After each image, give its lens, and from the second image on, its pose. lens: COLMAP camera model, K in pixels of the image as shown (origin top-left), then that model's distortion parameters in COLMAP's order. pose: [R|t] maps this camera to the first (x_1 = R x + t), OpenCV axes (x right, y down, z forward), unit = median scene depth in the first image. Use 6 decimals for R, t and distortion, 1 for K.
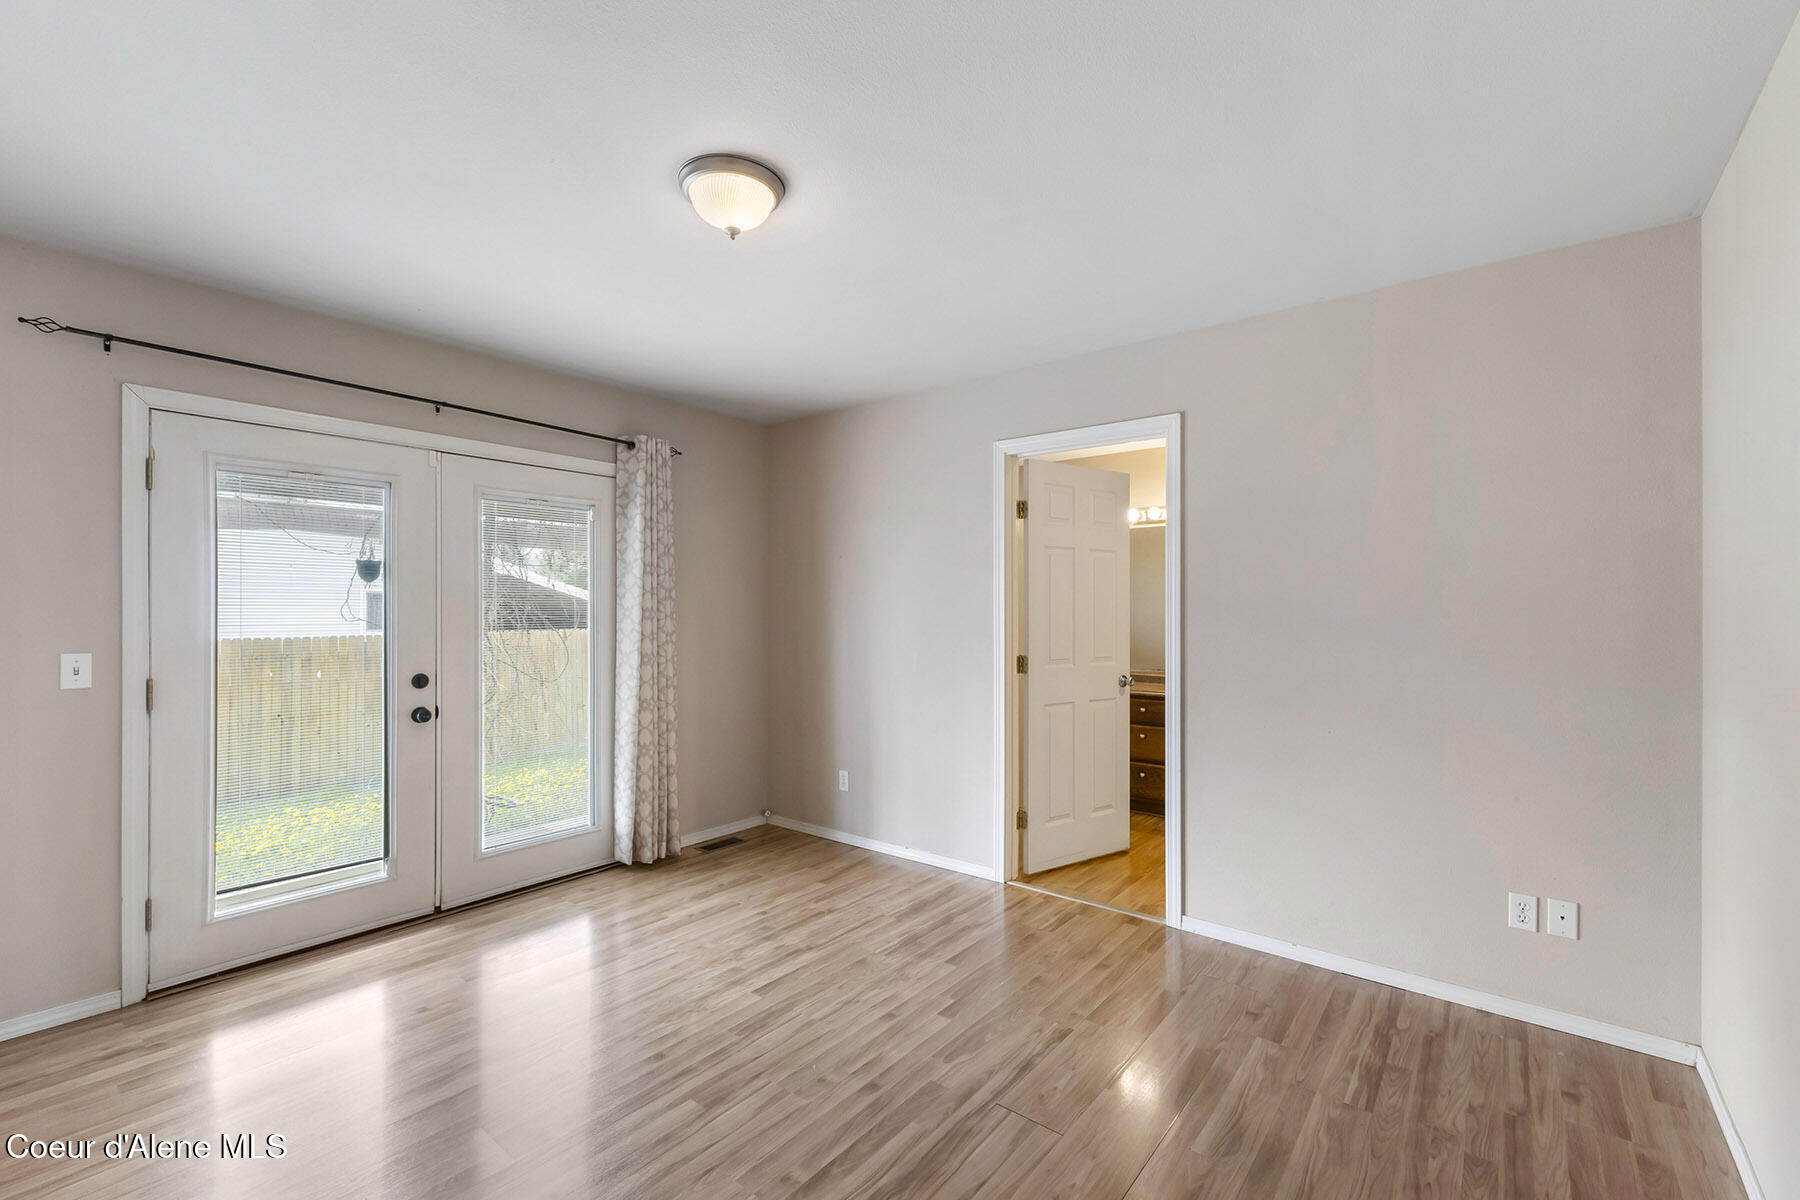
lens RADIAL K [[770.2, 0, 898.3], [0, 770.2, 603.6], [0, 0, 1]] dist [0.003240, 0.001203]
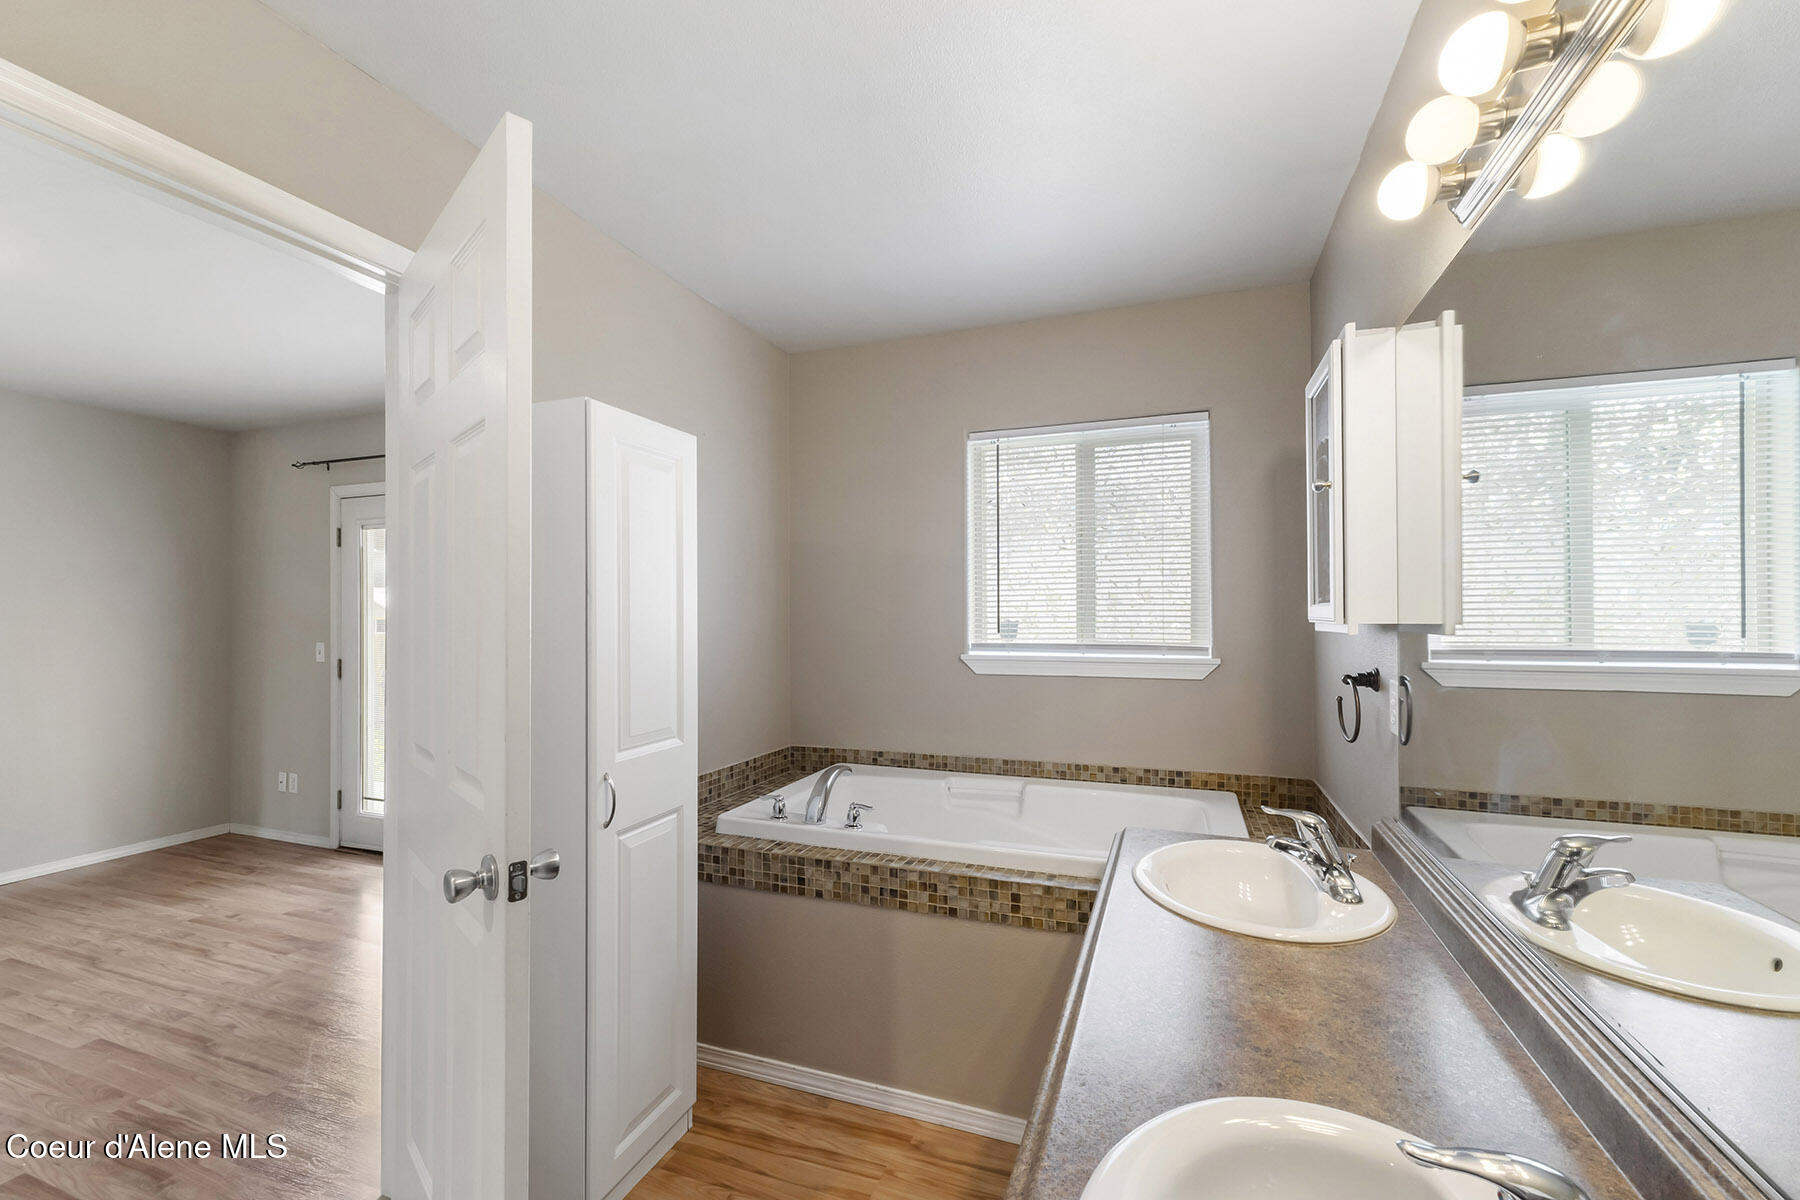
lens RADIAL K [[770.2, 0, 896.0], [0, 770.2, 599.9], [0, 0, 1]] dist [0.003240, 0.001203]
pose [[0.313021, -0.003954, -0.949738, 1.210169], [0.003202, 0.999990, -0.003108, -0.027904], [0.949741, -0.002068, 0.313030, 1.948649]]
